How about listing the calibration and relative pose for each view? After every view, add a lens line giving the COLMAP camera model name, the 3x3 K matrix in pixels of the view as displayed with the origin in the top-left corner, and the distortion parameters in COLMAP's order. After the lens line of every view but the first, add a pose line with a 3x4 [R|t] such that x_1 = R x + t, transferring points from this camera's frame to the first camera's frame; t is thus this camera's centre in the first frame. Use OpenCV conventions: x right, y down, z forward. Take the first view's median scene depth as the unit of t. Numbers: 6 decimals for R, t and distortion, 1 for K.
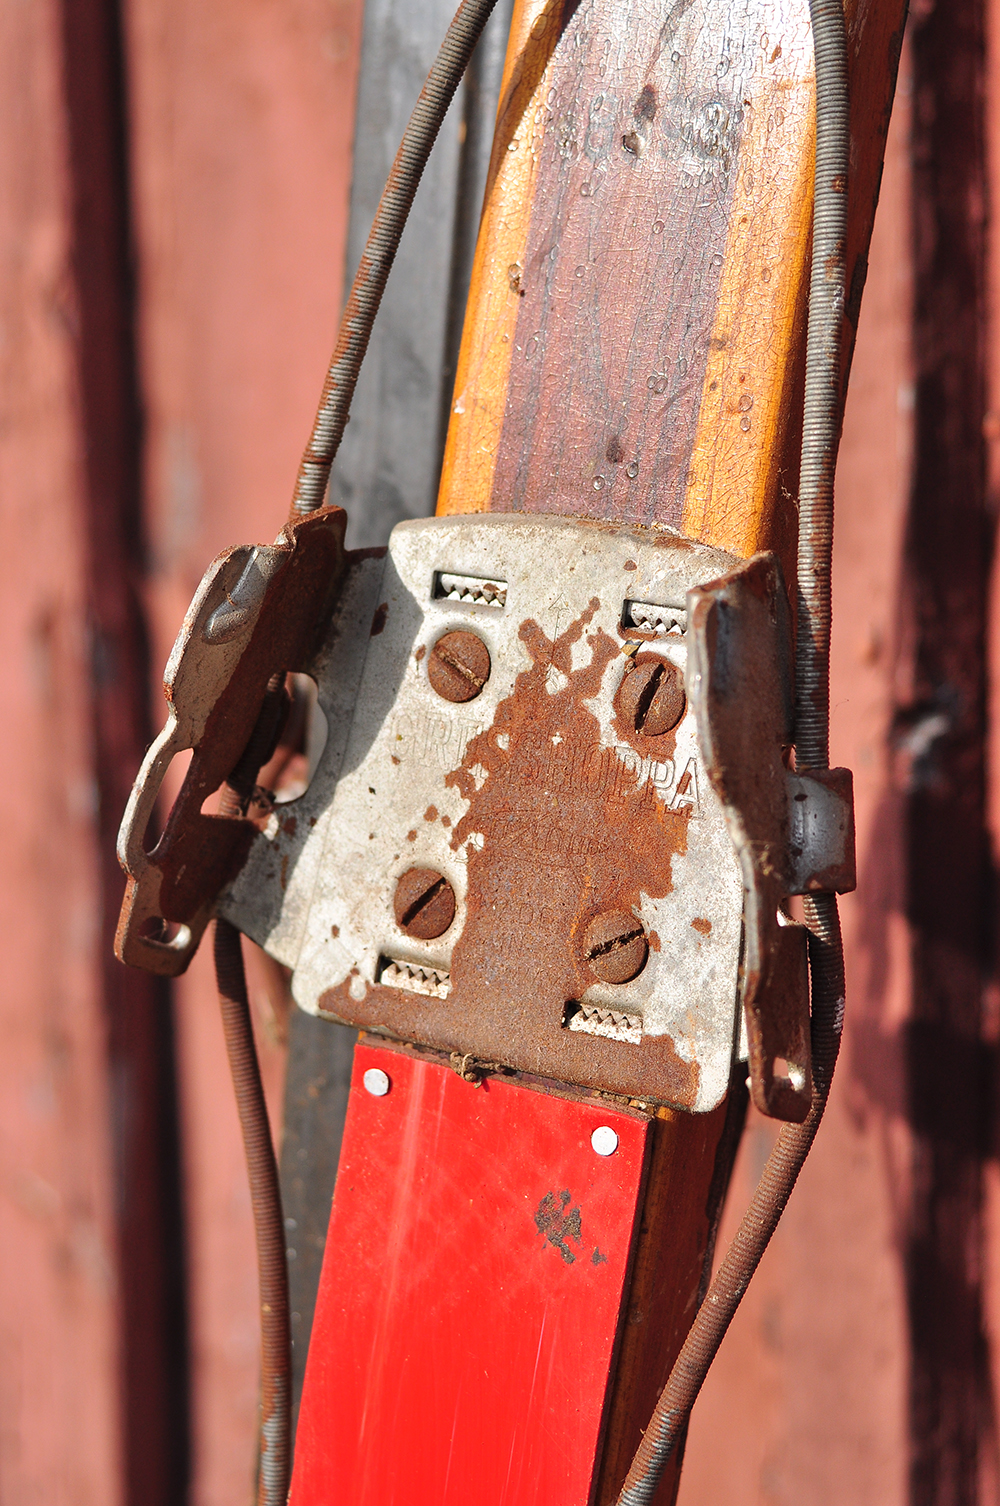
lens RADIAL K [[2953.1, 0, 496.4], [0, 2953.1, 755.3], [0, 0, 1]] dist [-0.076849, 0.000000]
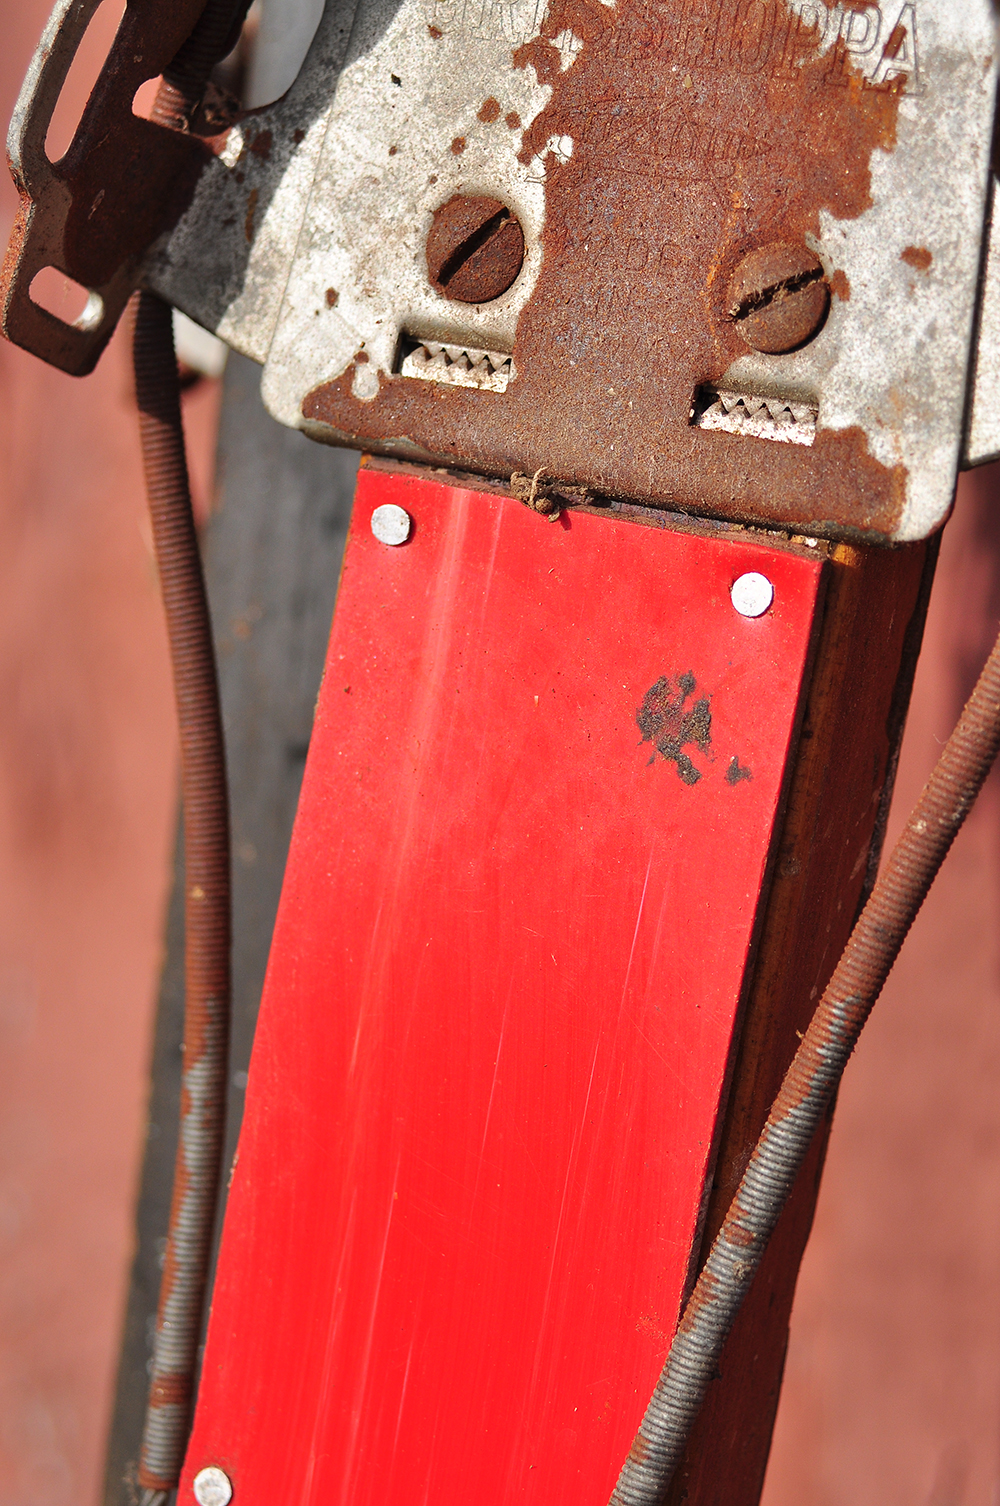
lens RADIAL K [[3986.9, 0, 506.7], [0, 3986.9, 751.9], [0, 0, 1]] dist [0.024424, 0.000000]
pose [[0.997393, 0.025656, 0.067441, -0.074900], [-0.027396, 0.999312, 0.025002, 0.140912], [-0.066753, -0.026784, 0.997410, 0.110785]]
